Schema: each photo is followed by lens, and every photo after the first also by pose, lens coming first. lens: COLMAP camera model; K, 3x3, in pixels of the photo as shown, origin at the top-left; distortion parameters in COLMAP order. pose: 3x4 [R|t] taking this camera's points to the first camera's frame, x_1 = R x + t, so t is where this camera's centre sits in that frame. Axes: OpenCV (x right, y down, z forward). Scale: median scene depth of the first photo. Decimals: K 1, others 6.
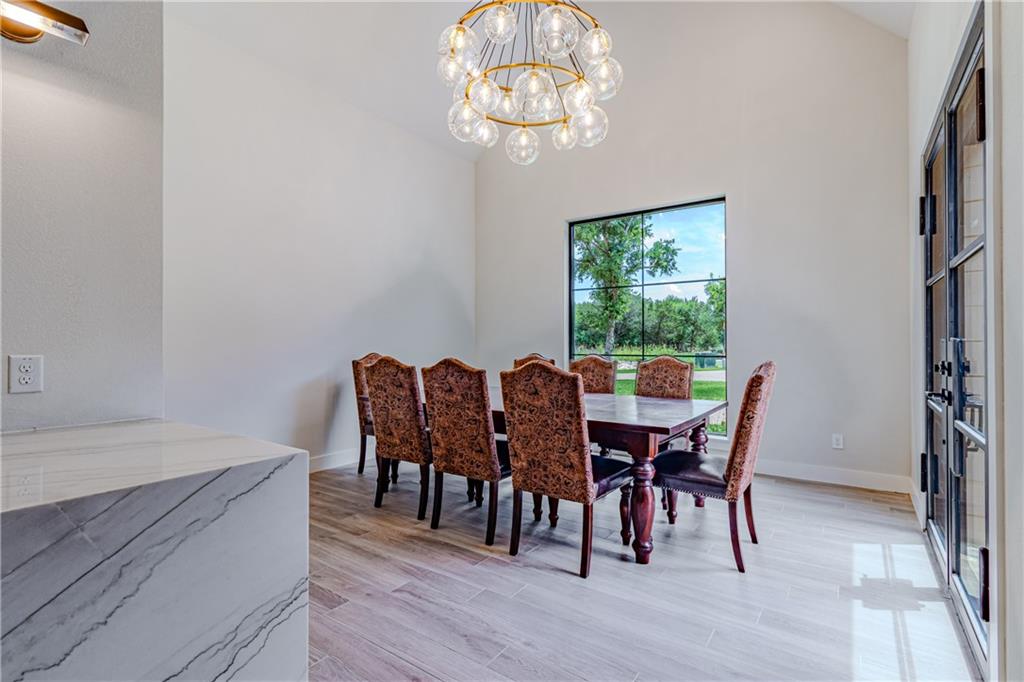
lens RADIAL K [[482.8, 0, 509.7], [0, 482.8, 343.8], [0, 0, 1]] dist [0.000864, 0.000347]
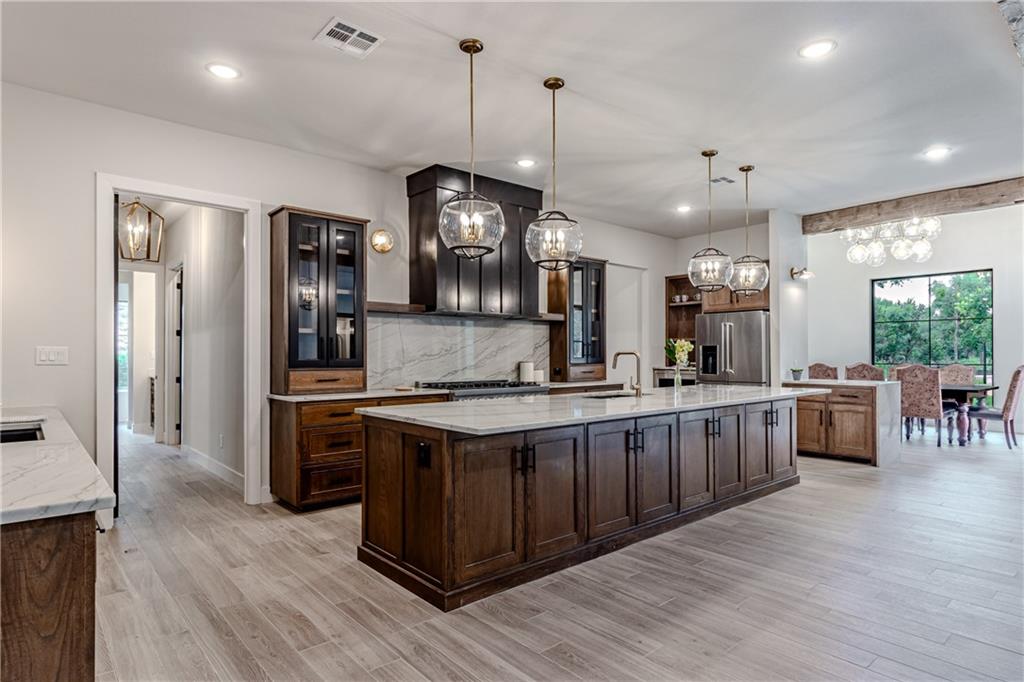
lens RADIAL K [[564.6, 0, 522.5], [0, 564.6, 355.3], [0, 0, 1]] dist [0.001986, 0.001169]
pose [[0.974822, -0.001683, -0.222979, -1.068781], [0.001437, 0.999998, -0.001267, -0.006467], [0.222980, 0.000915, 0.974823, -1.943549]]
